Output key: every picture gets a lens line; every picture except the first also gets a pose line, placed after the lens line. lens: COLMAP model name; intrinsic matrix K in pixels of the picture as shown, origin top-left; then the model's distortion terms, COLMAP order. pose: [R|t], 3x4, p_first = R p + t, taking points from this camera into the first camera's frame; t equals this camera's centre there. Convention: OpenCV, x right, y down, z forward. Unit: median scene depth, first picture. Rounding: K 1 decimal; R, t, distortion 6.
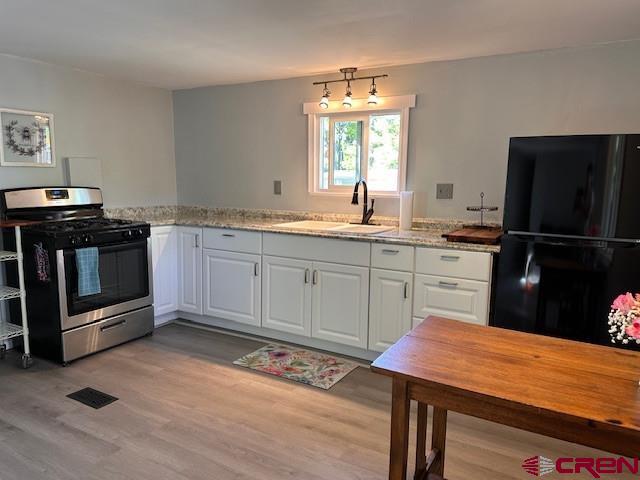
lens RADIAL K [[467.4, 0, 321.8], [0, 467.4, 244.0], [0, 0, 1]] dist [0.066106, -0.075361]
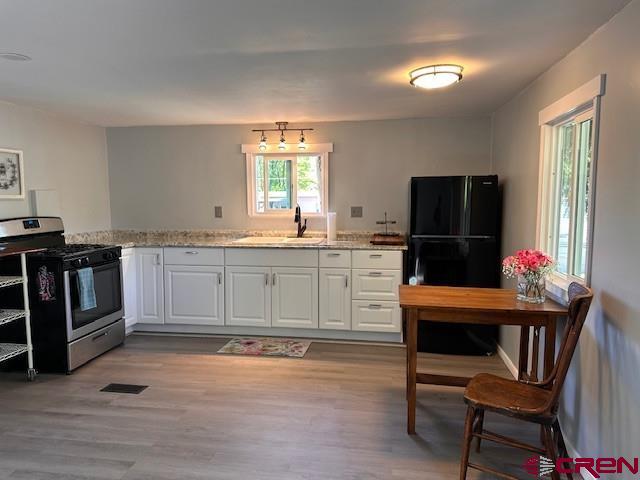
lens RADIAL K [[467.4, 0, 319.4], [0, 467.4, 241.2], [0, 0, 1]] dist [0.066106, -0.075361]
pose [[0.933130, -0.050118, 0.356030, -0.347909], [0.066332, 0.997236, -0.033472, 0.016562], [-0.353368, 0.054850, 0.933875, -0.268678]]
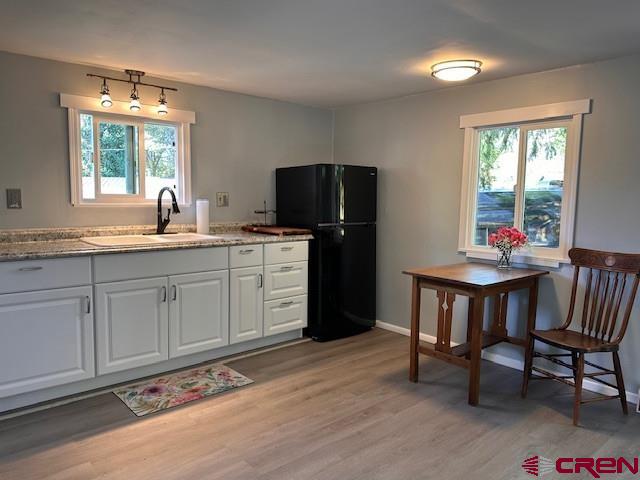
lens RADIAL K [[467.4, 0, 323.5], [0, 467.4, 242.9], [0, 0, 1]] dist [0.066106, -0.075361]
pose [[0.312824, -0.106444, 0.943828, -0.780869], [0.126555, 0.989511, 0.069651, -0.053753], [-0.941342, 0.097657, 0.323014, 0.391405]]
